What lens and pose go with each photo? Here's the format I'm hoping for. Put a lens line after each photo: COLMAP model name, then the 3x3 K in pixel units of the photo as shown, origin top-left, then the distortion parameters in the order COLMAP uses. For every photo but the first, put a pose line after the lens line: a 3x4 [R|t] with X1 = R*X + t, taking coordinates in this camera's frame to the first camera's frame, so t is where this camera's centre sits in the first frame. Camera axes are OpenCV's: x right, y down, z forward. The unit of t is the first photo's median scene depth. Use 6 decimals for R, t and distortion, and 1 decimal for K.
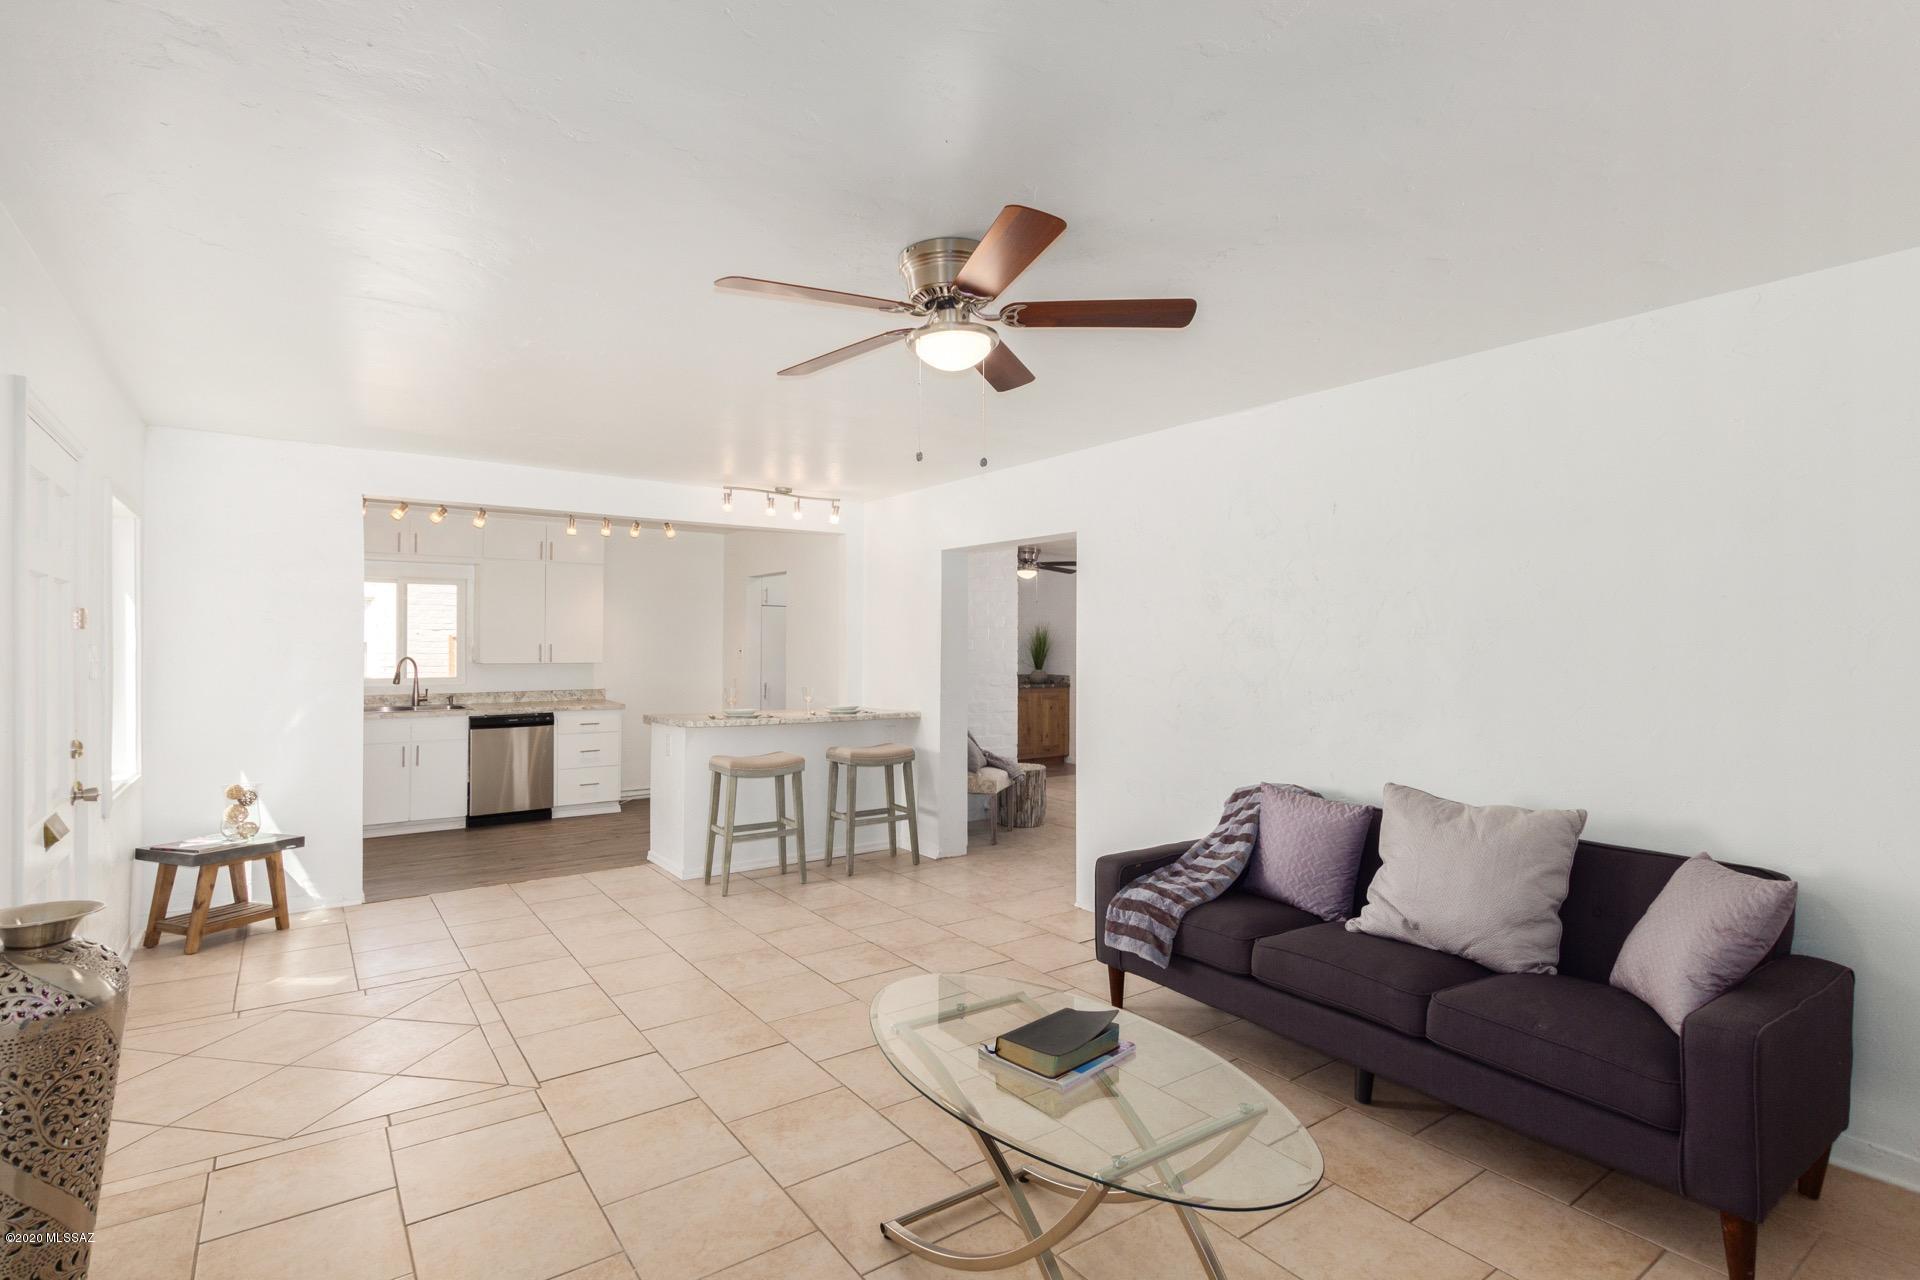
lens RADIAL K [[924.8, 0, 948.3], [0, 924.8, 648.8], [0, 0, 1]] dist [0.002272, -0.000601]
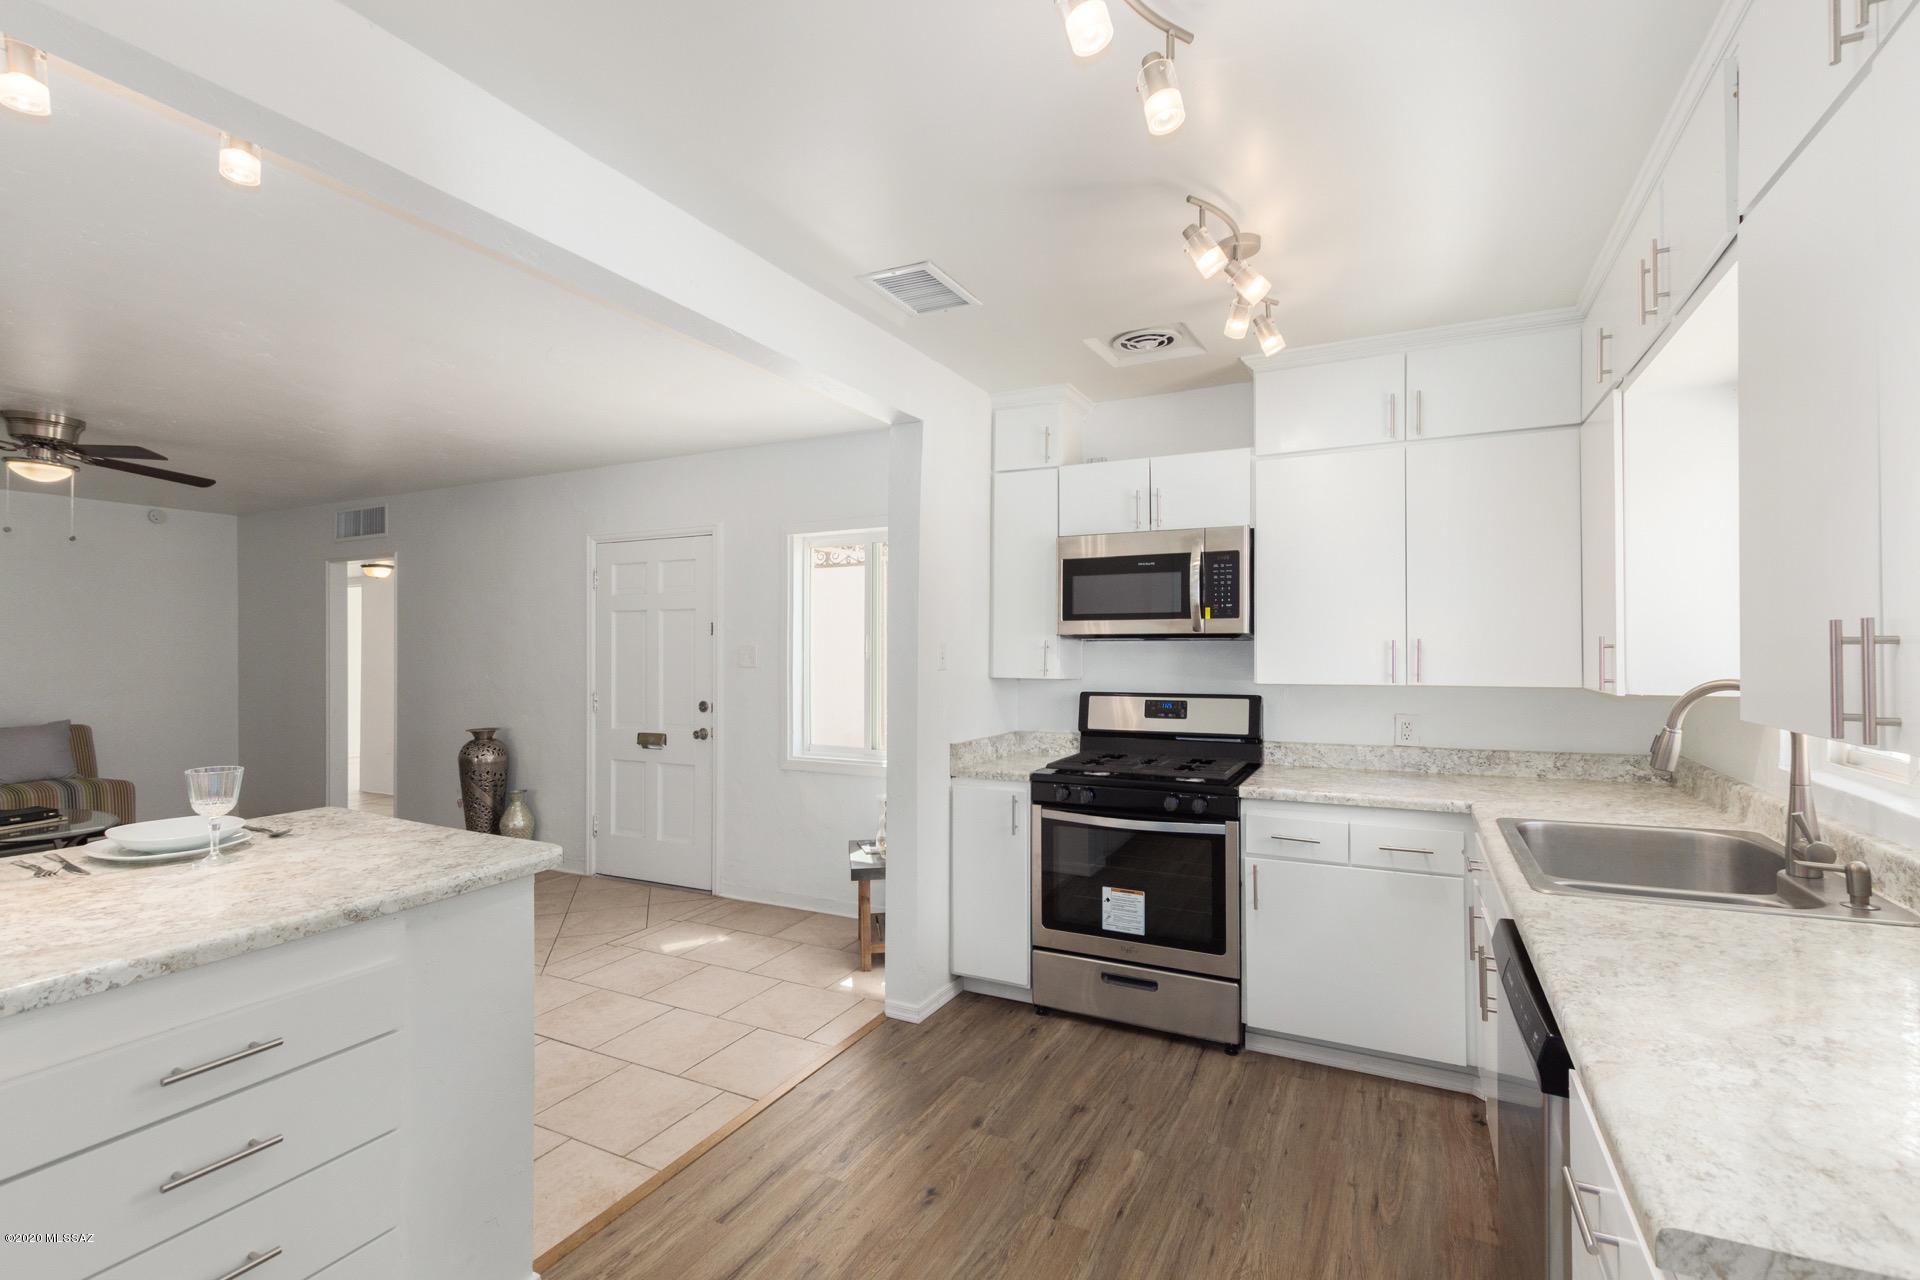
lens RADIAL K [[879.3, 0, 960.0], [0, 879.3, 640.0], [0, 0, 1]] dist [0.004026, -0.000010]
pose [[-0.888158, -0.005505, -0.459505, -0.474085], [-0.001630, 0.999960, -0.008830, -0.000080], [0.459535, -0.007094, -0.888131, 2.019691]]
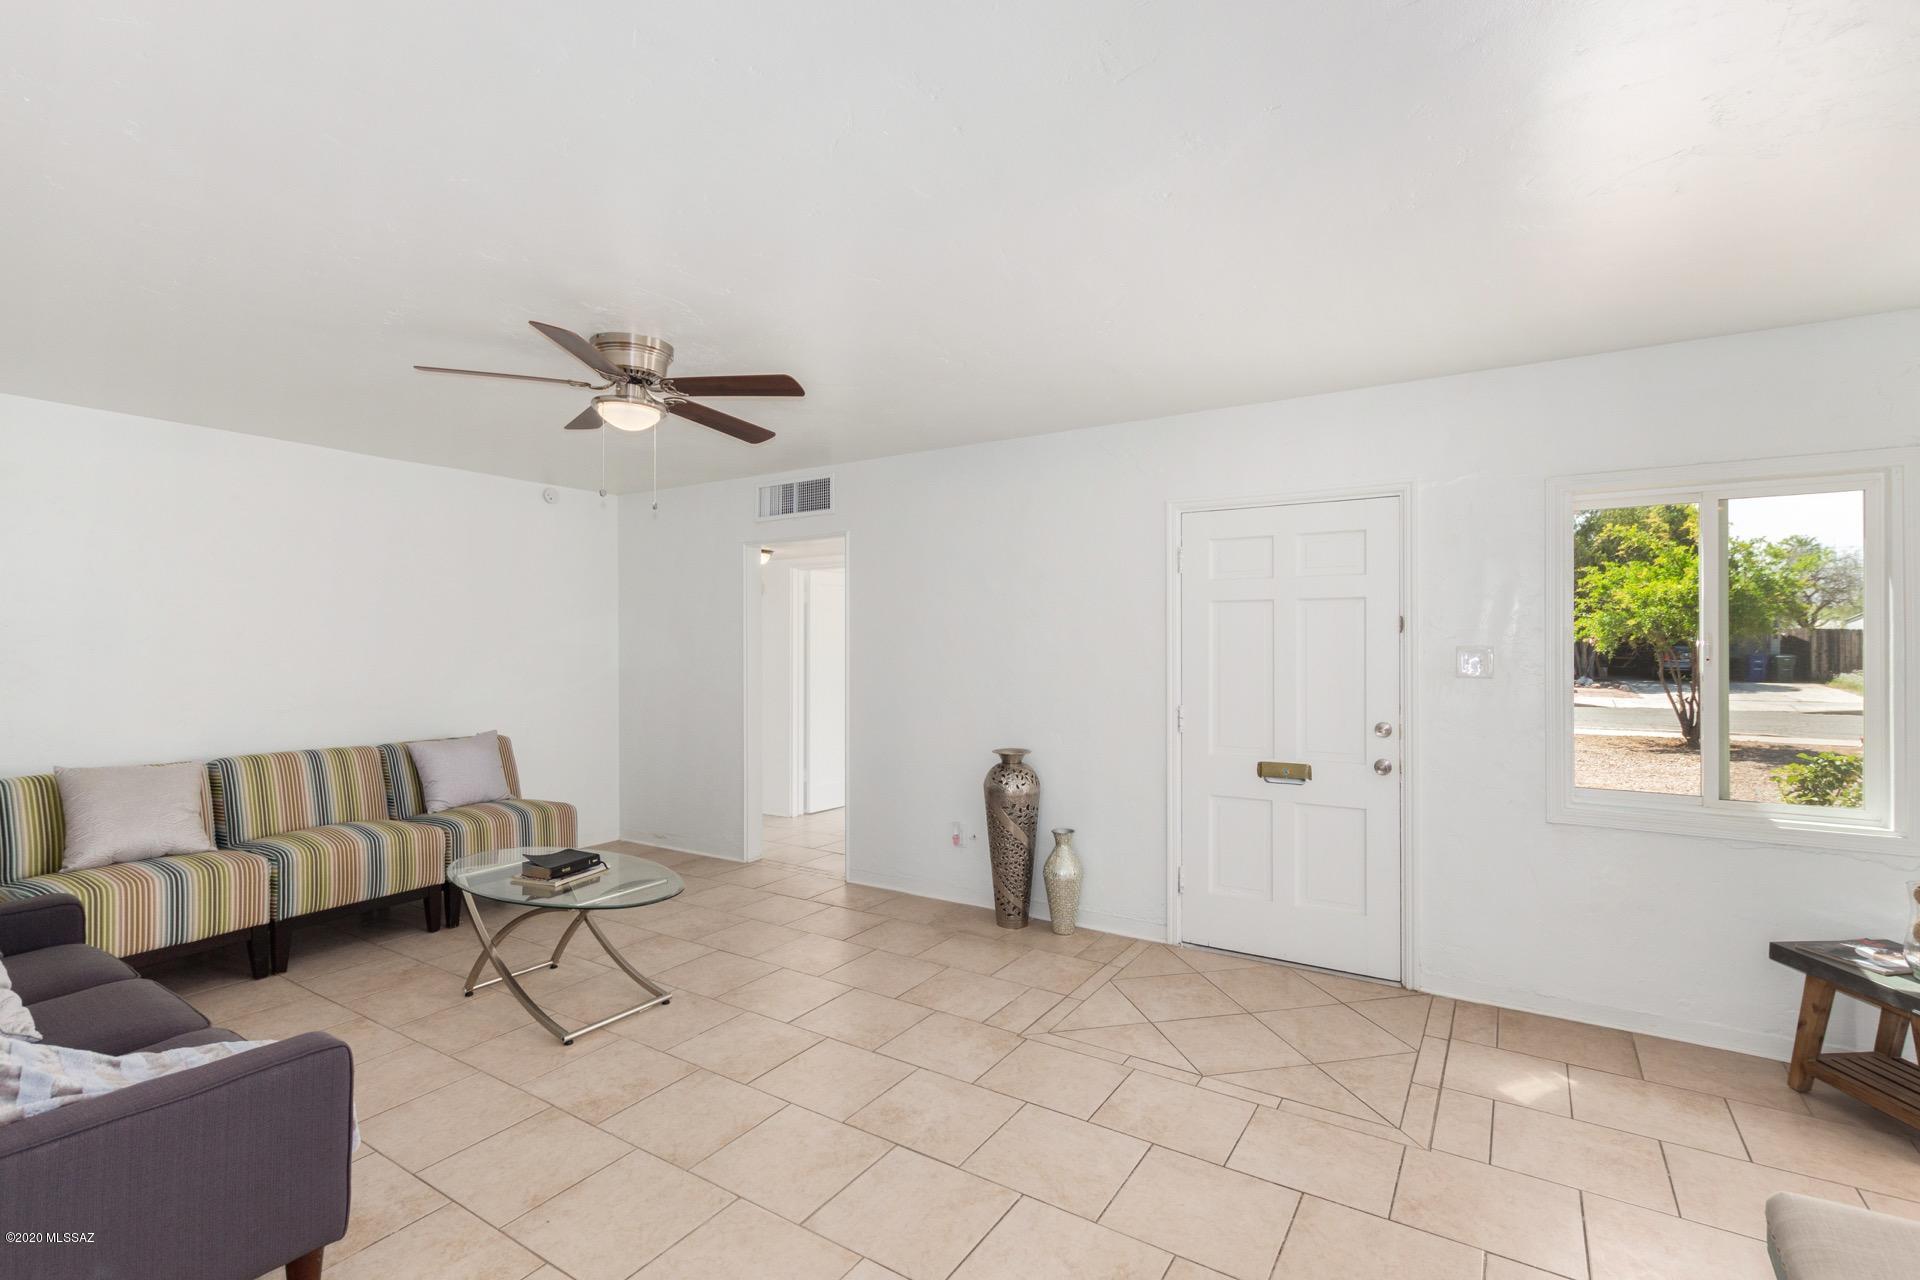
lens RADIAL K [[879.3, 0, 960.0], [0, 879.3, 640.0], [0, 0, 1]] dist [0.004026, -0.000010]
pose [[-0.928997, -0.005991, -0.370039, 0.019261], [-0.004997, 0.999981, -0.003644, -0.004583], [0.370054, -0.001536, -0.929009, 1.438813]]
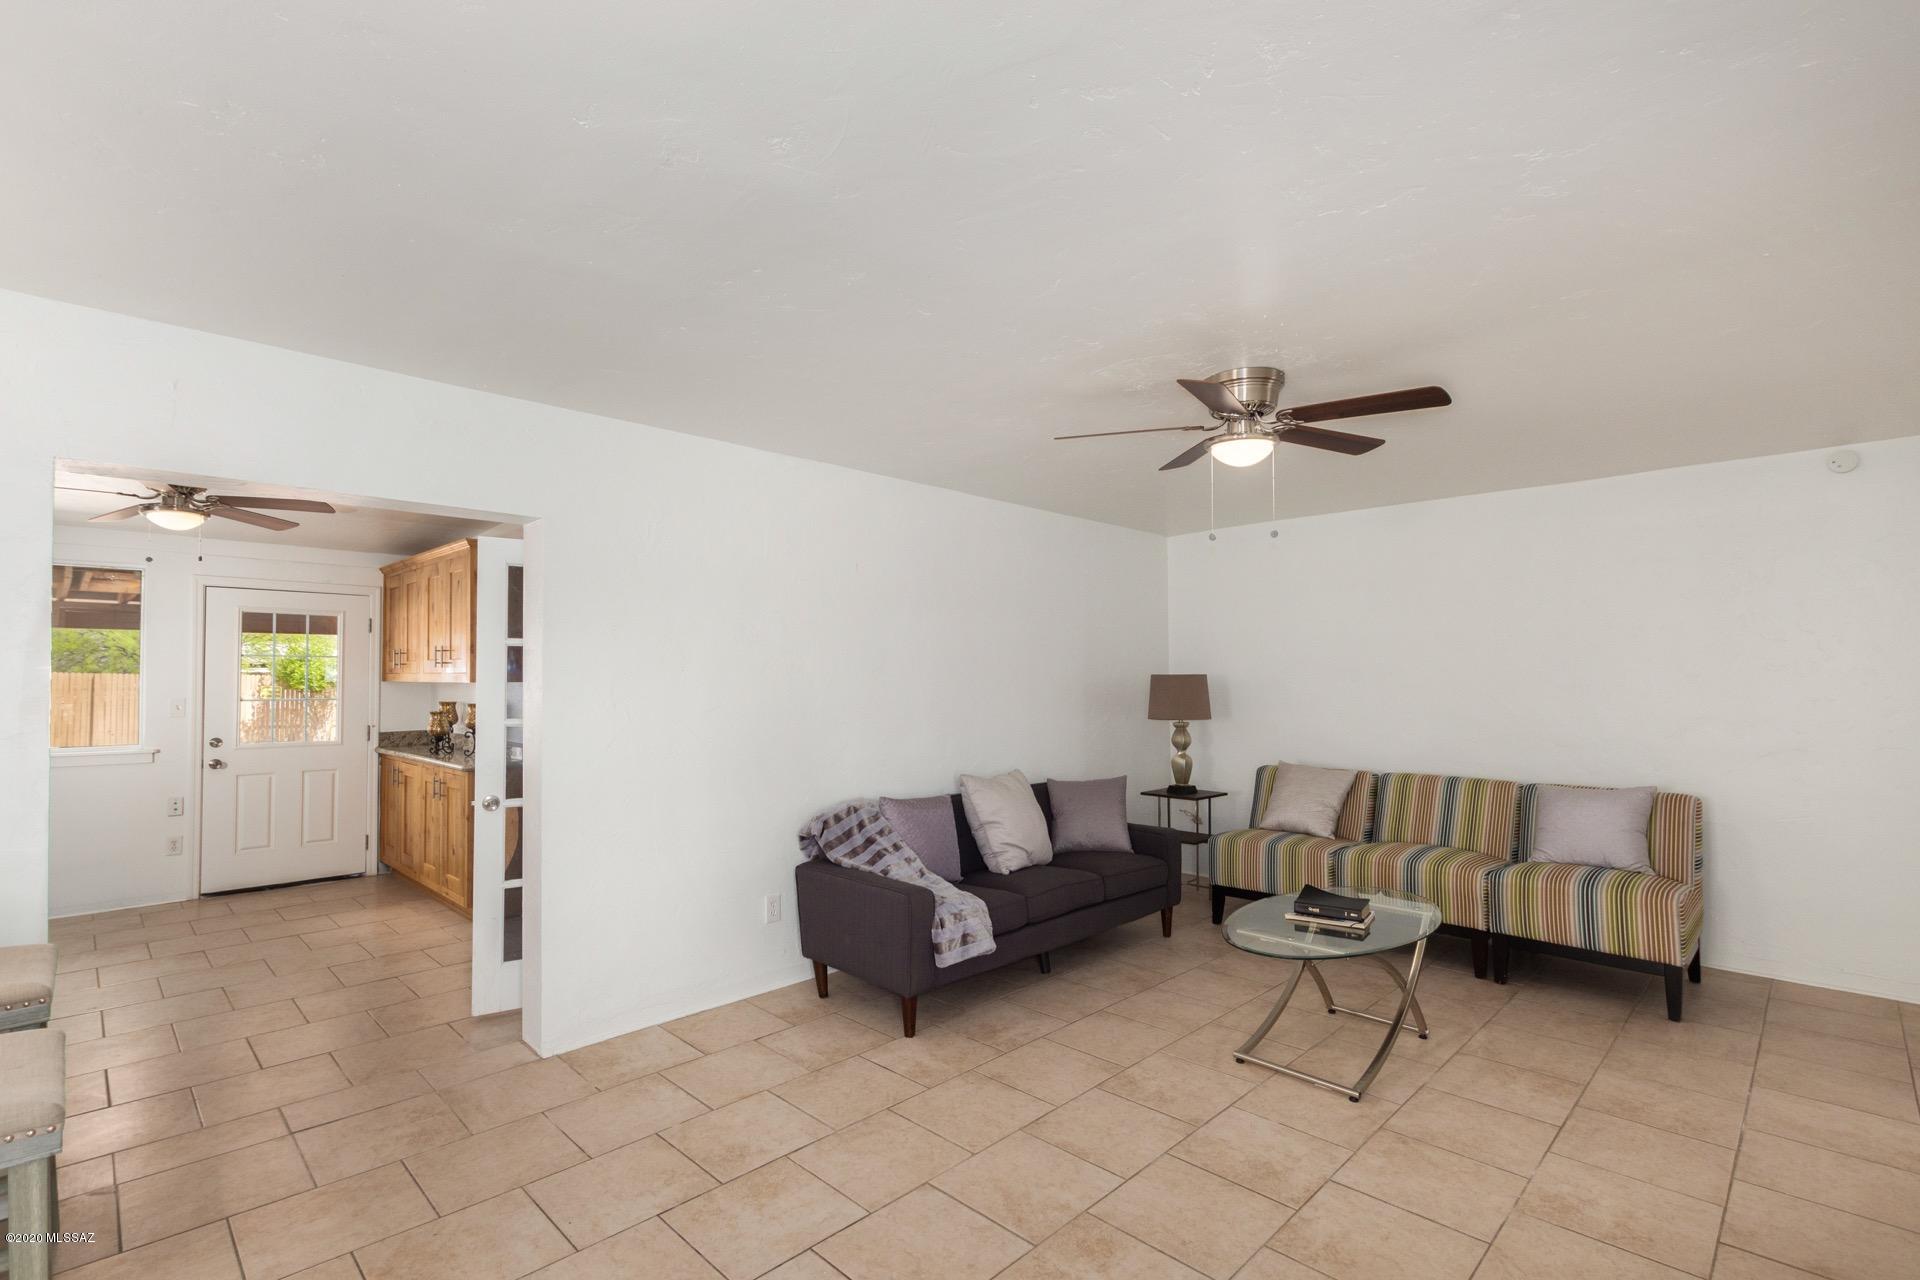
lens RADIAL K [[880.9, 0, 951.3], [0, 880.9, 671.7], [0, 0, 1]] dist [0.002321, 0.000183]
pose [[-0.162949, -0.004644, 0.986624, -0.704642], [0.003759, 0.999979, 0.005327, -0.018815], [-0.986627, 0.004577, -0.162928, 0.994627]]
